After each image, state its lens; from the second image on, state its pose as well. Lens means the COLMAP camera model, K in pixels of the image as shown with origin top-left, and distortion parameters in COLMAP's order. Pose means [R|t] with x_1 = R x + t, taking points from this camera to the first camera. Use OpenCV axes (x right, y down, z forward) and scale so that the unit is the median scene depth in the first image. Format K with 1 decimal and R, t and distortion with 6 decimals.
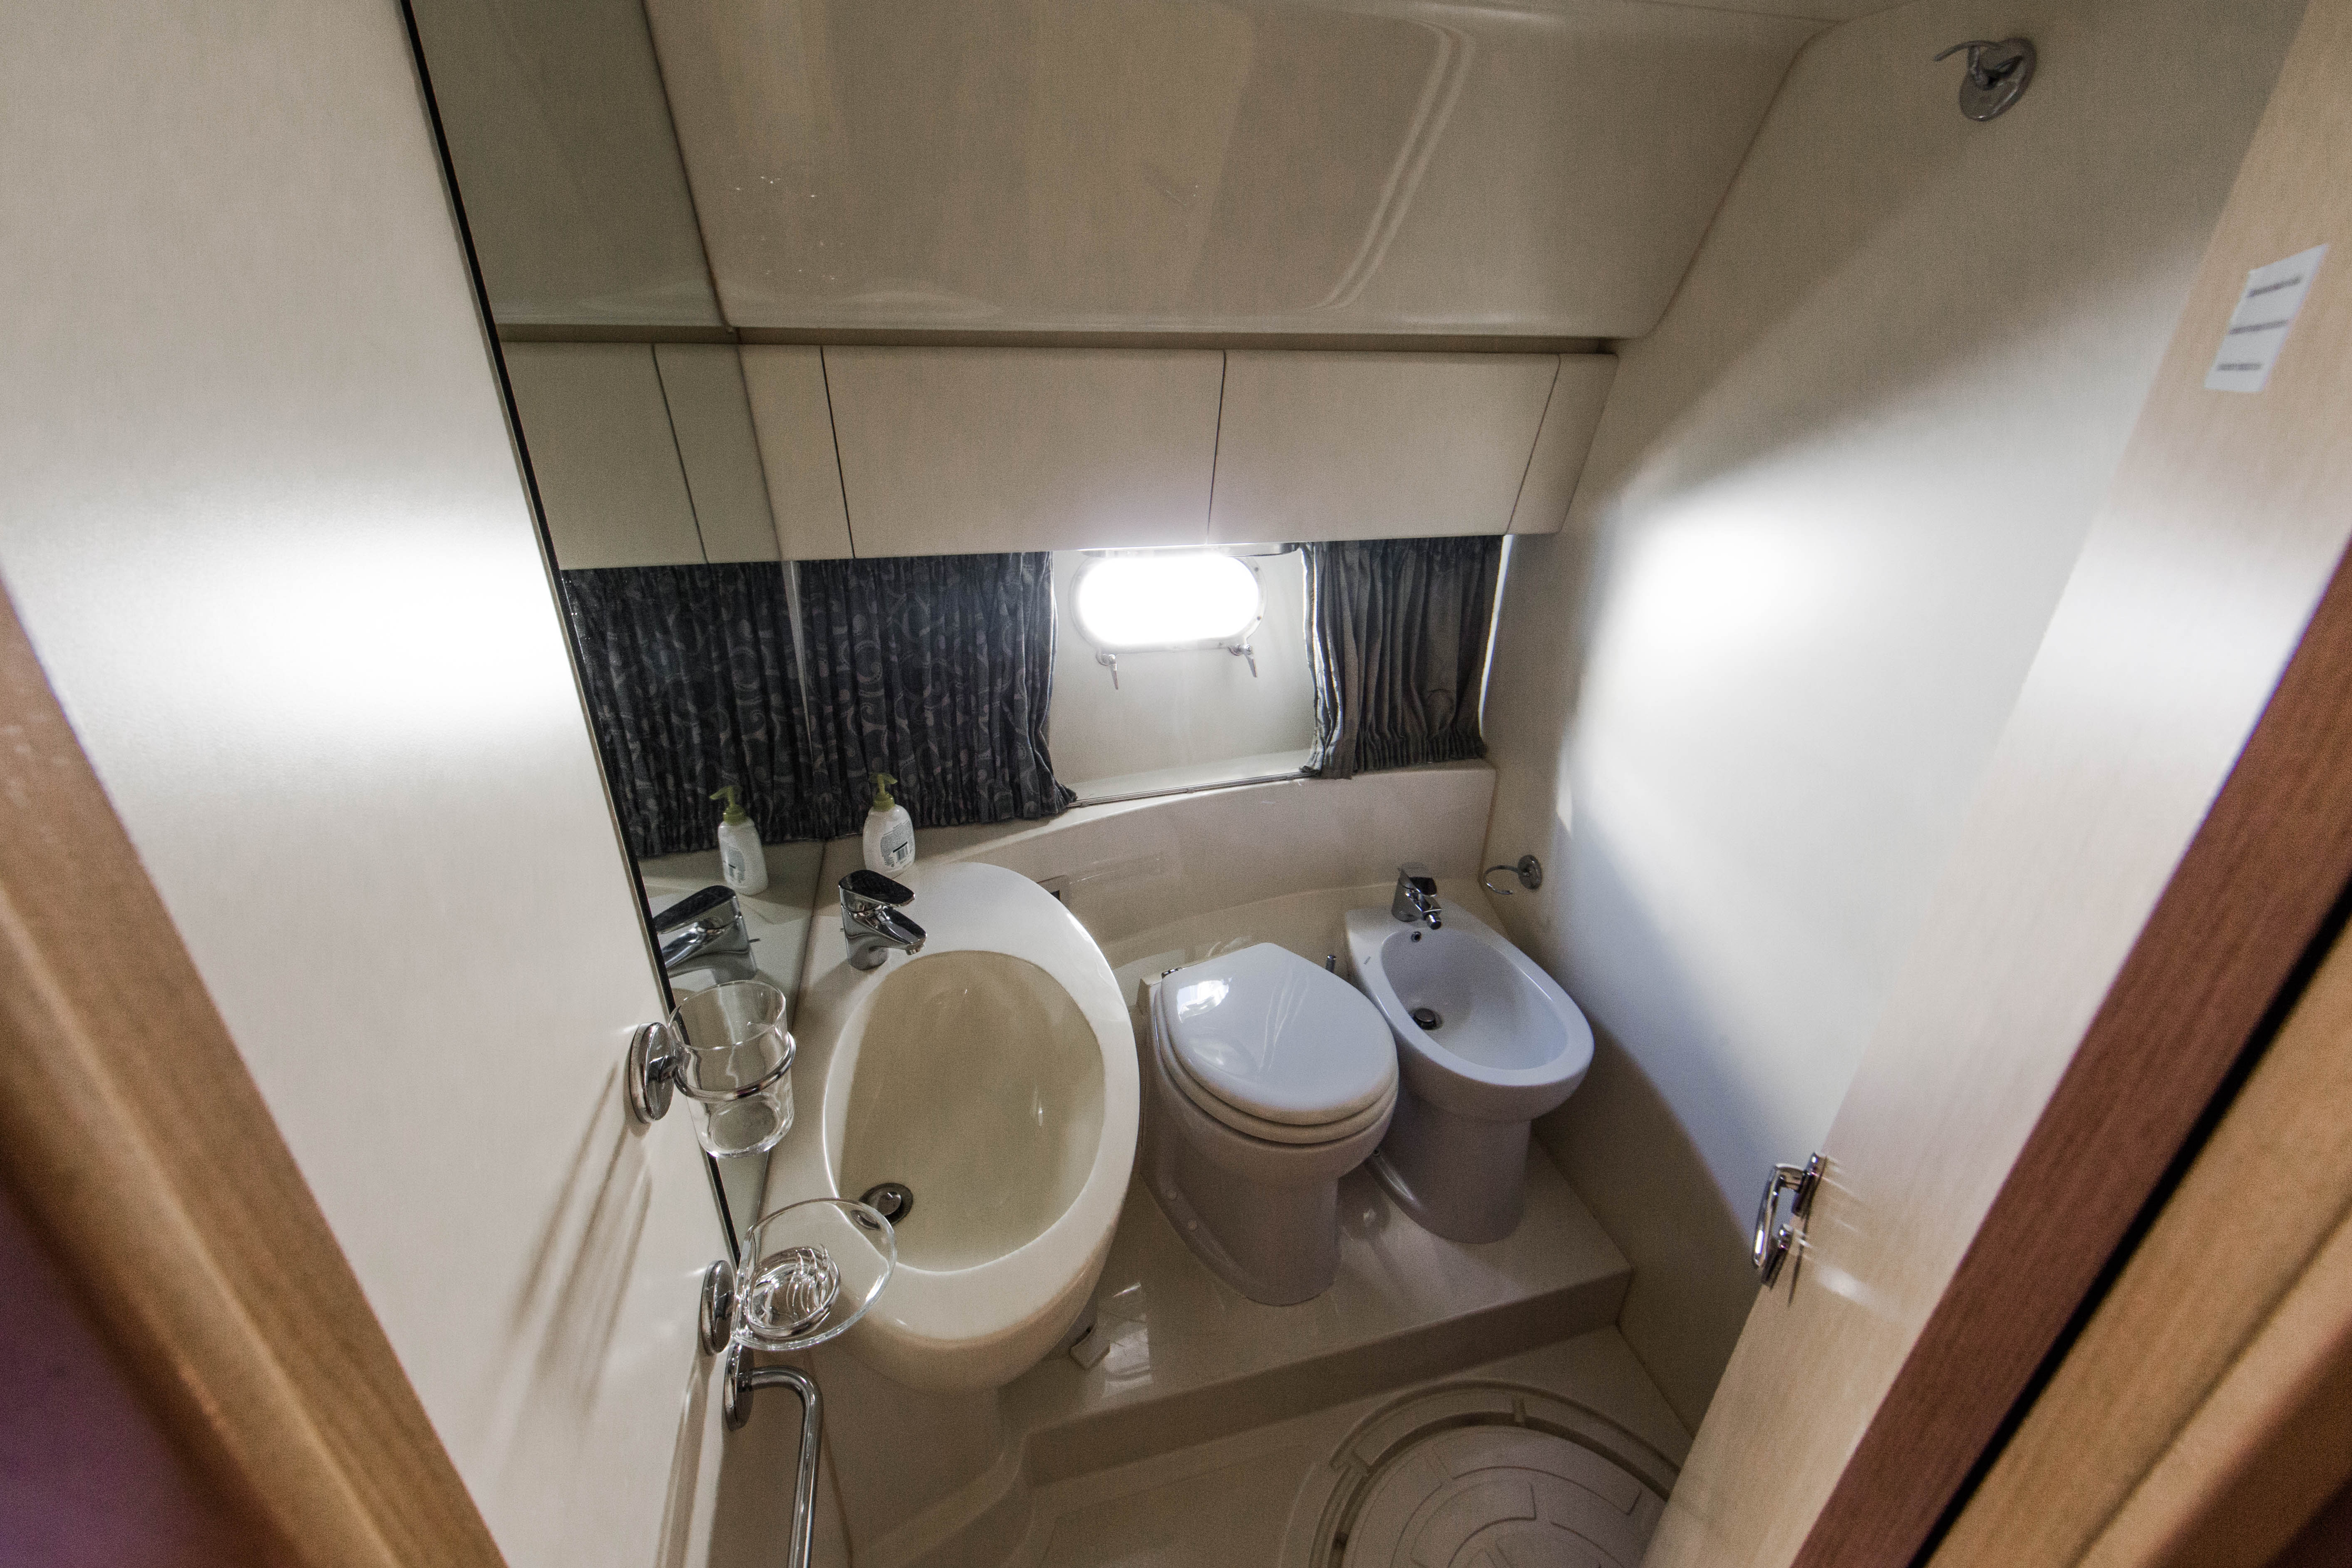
lens RADIAL K [[940.3, 0, 1185.5], [0, 940.3, 786.6], [0, 0, 1]] dist [-0.002448, -0.000709]
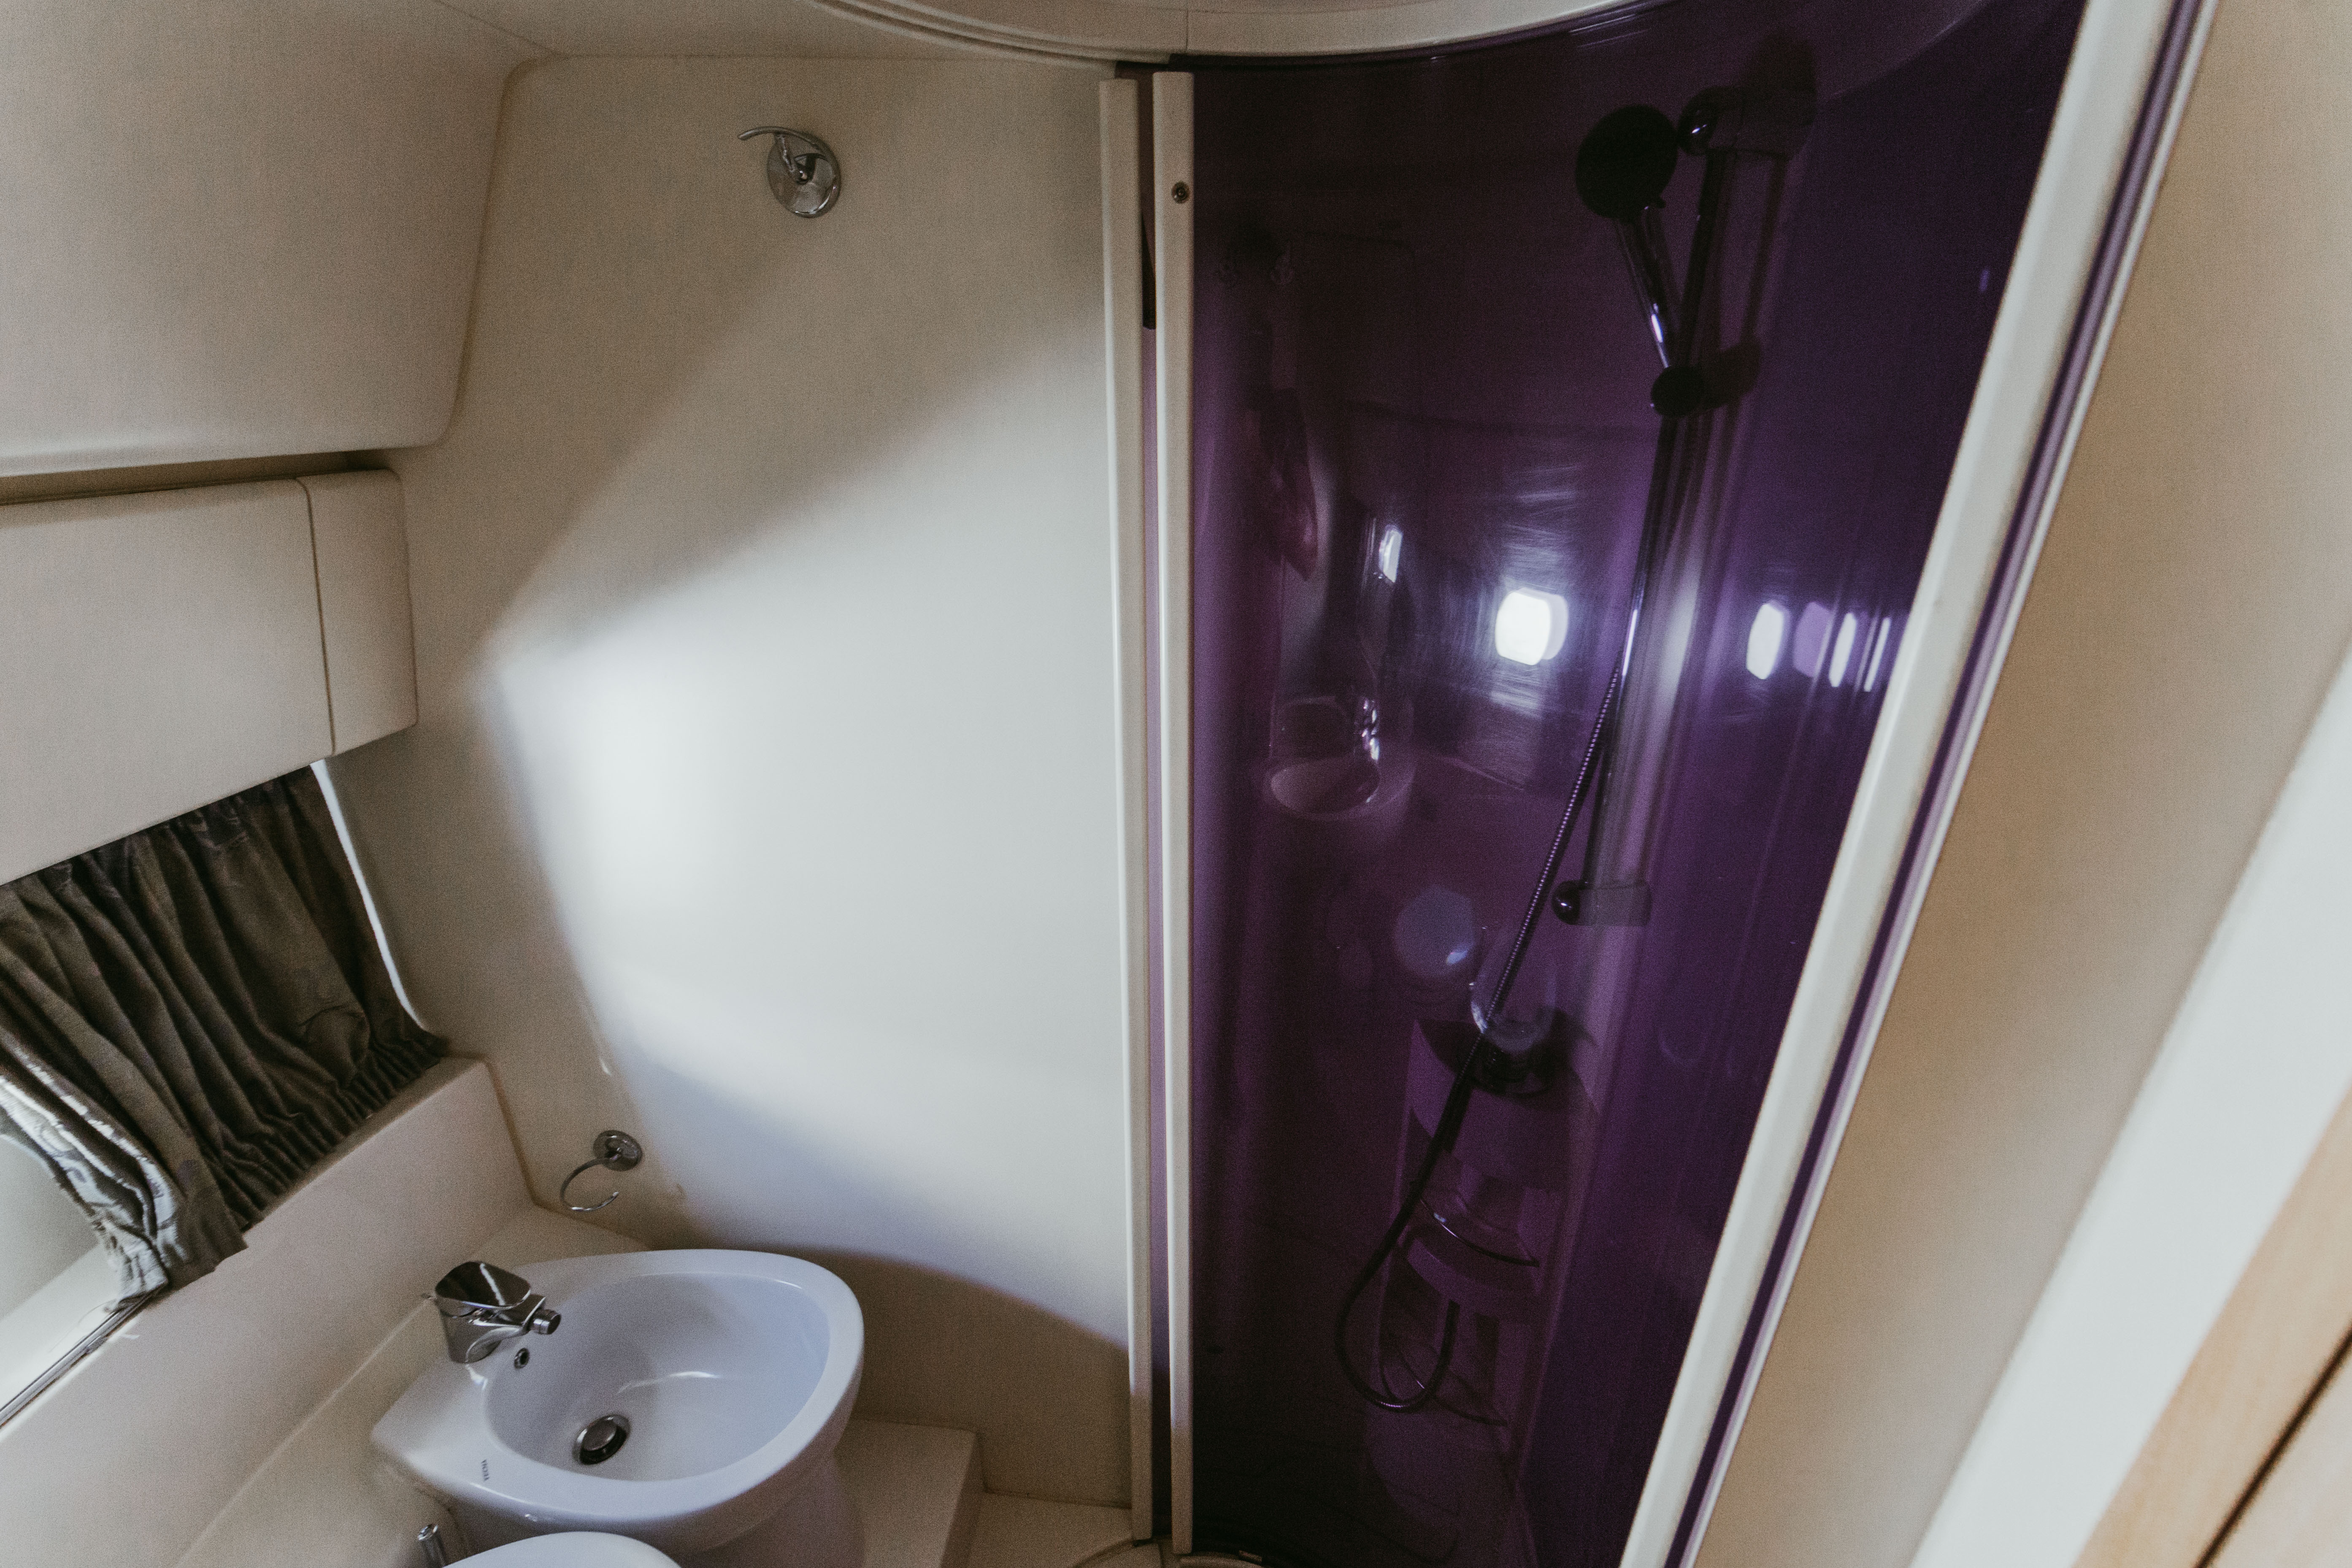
lens RADIAL K [[954.7, 0, 1169.2], [0, 954.7, 774.8], [0, 0, 1]] dist [-0.002335, -0.000286]
pose [[0.350060, -0.368110, 0.861367, -0.011131], [0.407256, 0.887903, 0.213941, -0.169695], [-0.843564, 0.275905, 0.460734, 0.254332]]
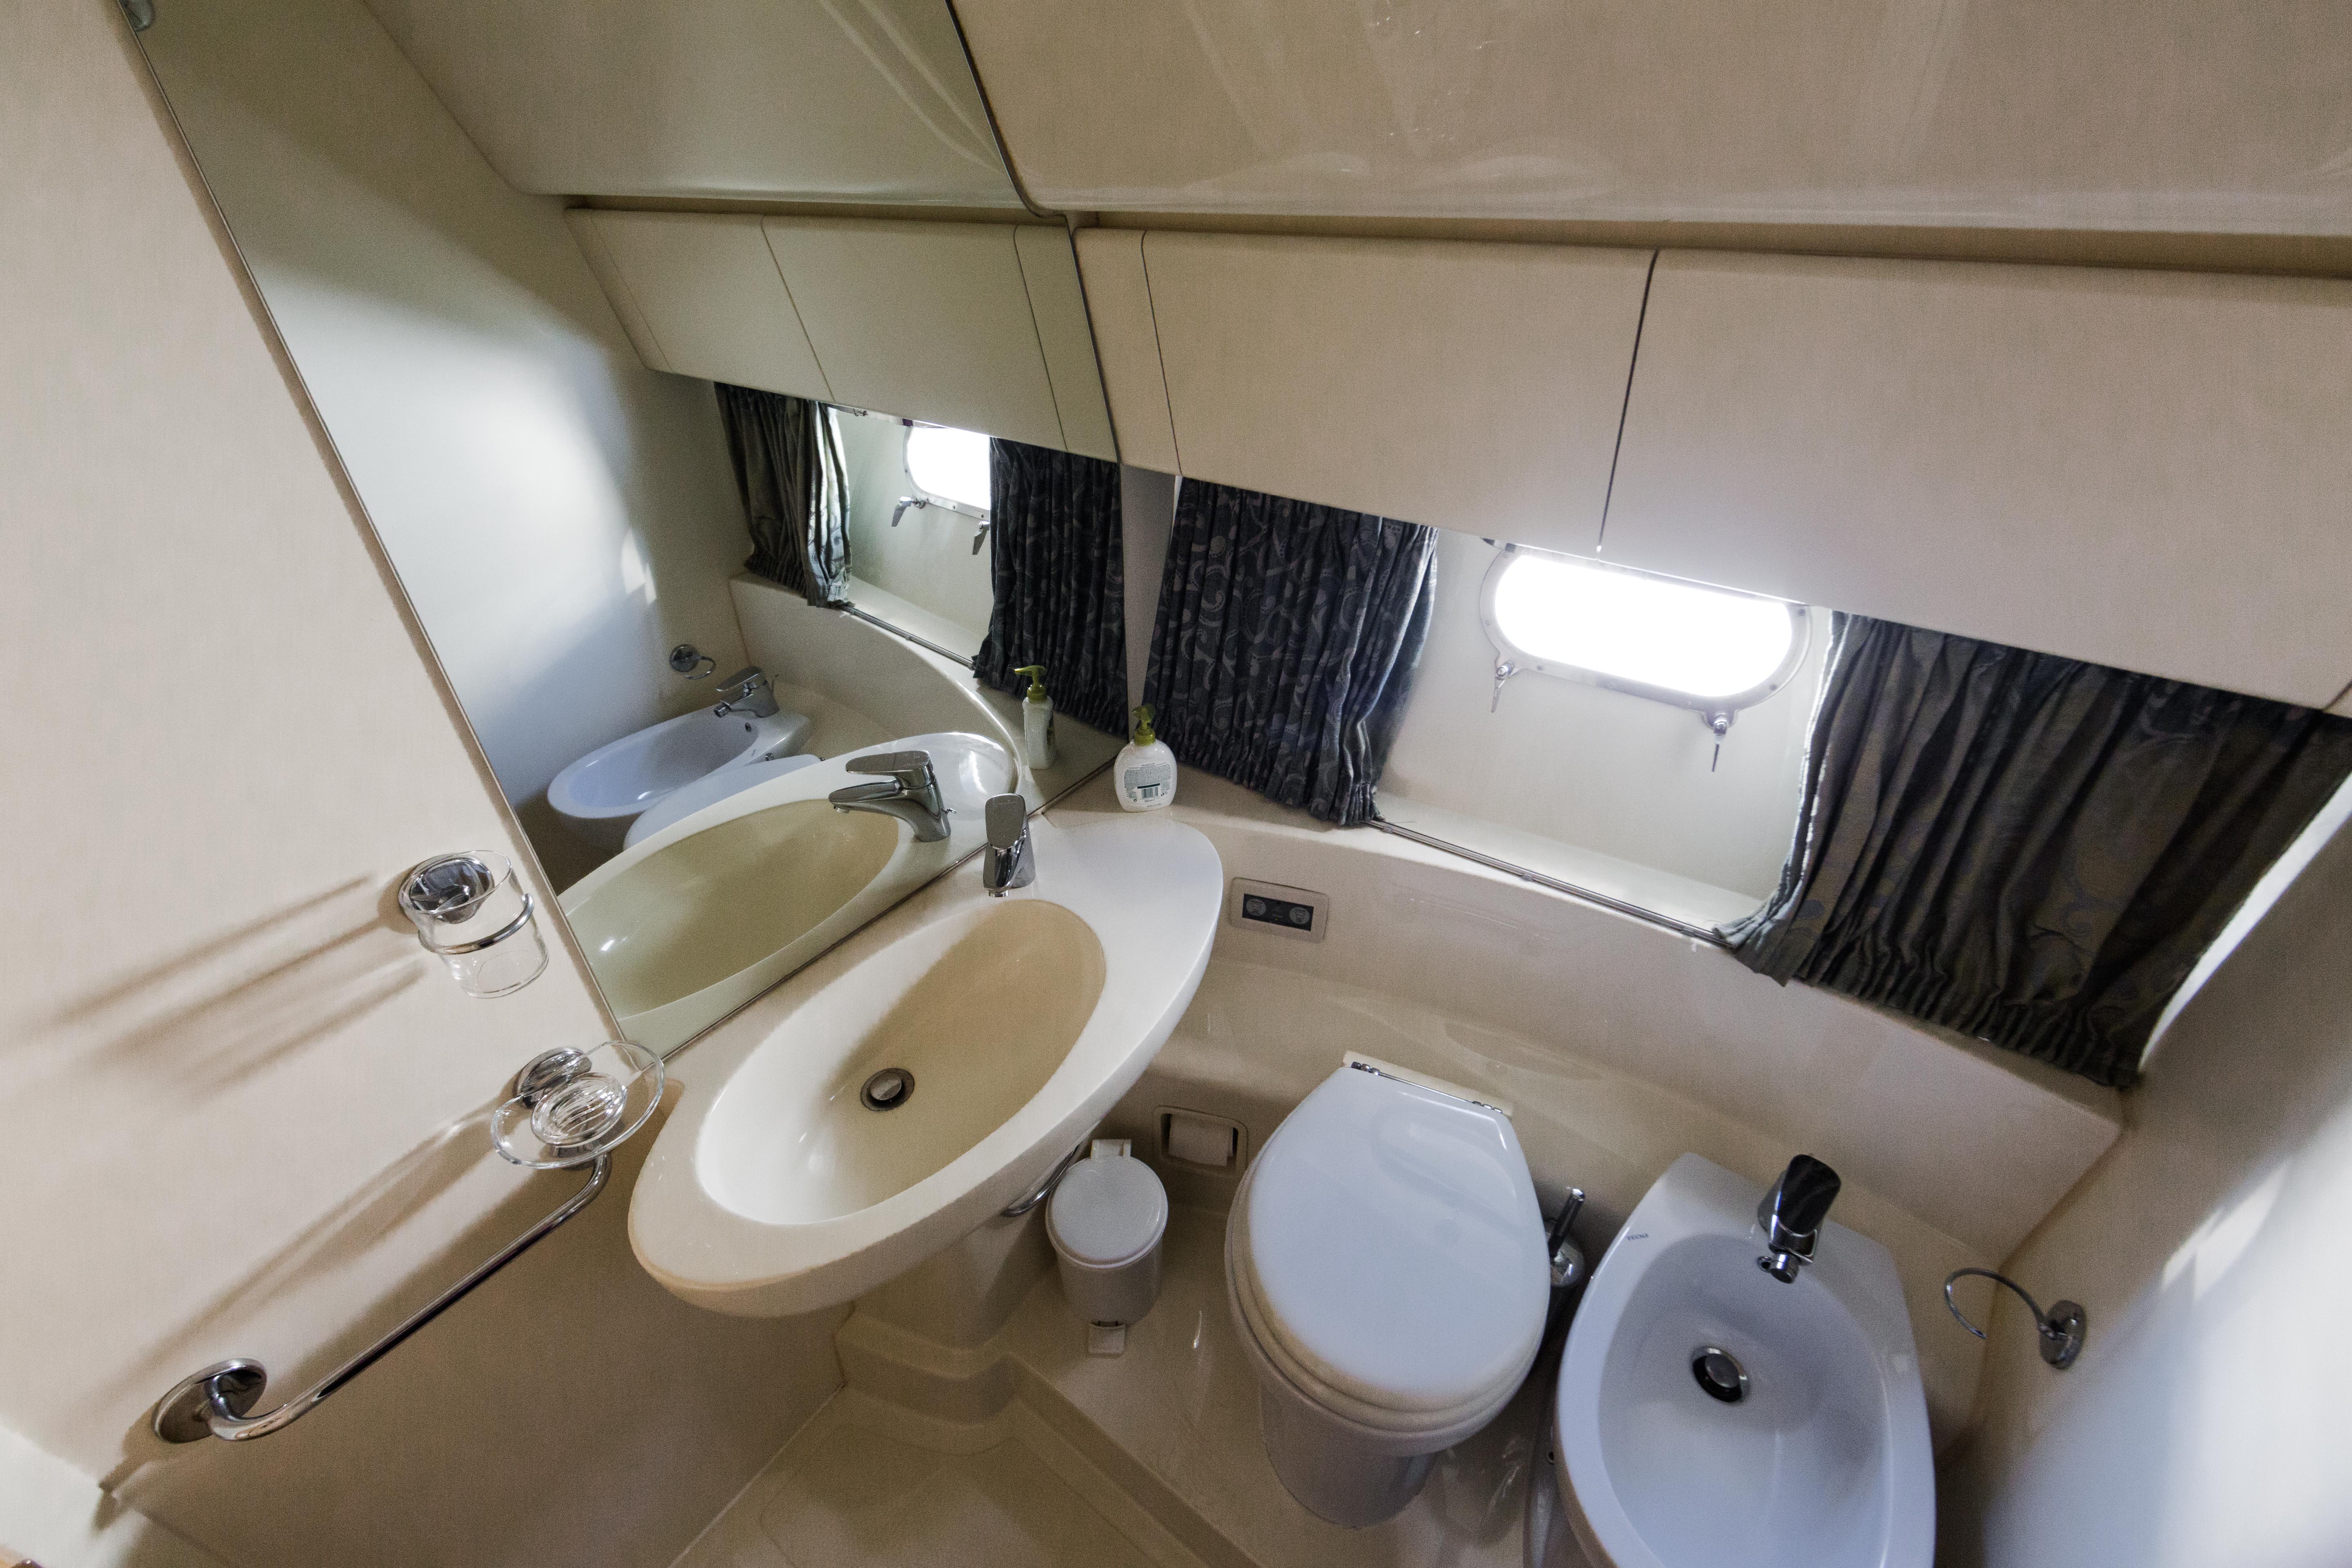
lens RADIAL K [[924.2, 0, 1176.0], [0, 924.2, 784.0], [0, 0, 1]] dist [-0.000061, -0.000578]
pose [[0.636872, 0.415959, -0.649132, 0.295117], [-0.328181, 0.908143, 0.259949, -0.174697], [0.697633, 0.047479, 0.714881, 0.322920]]
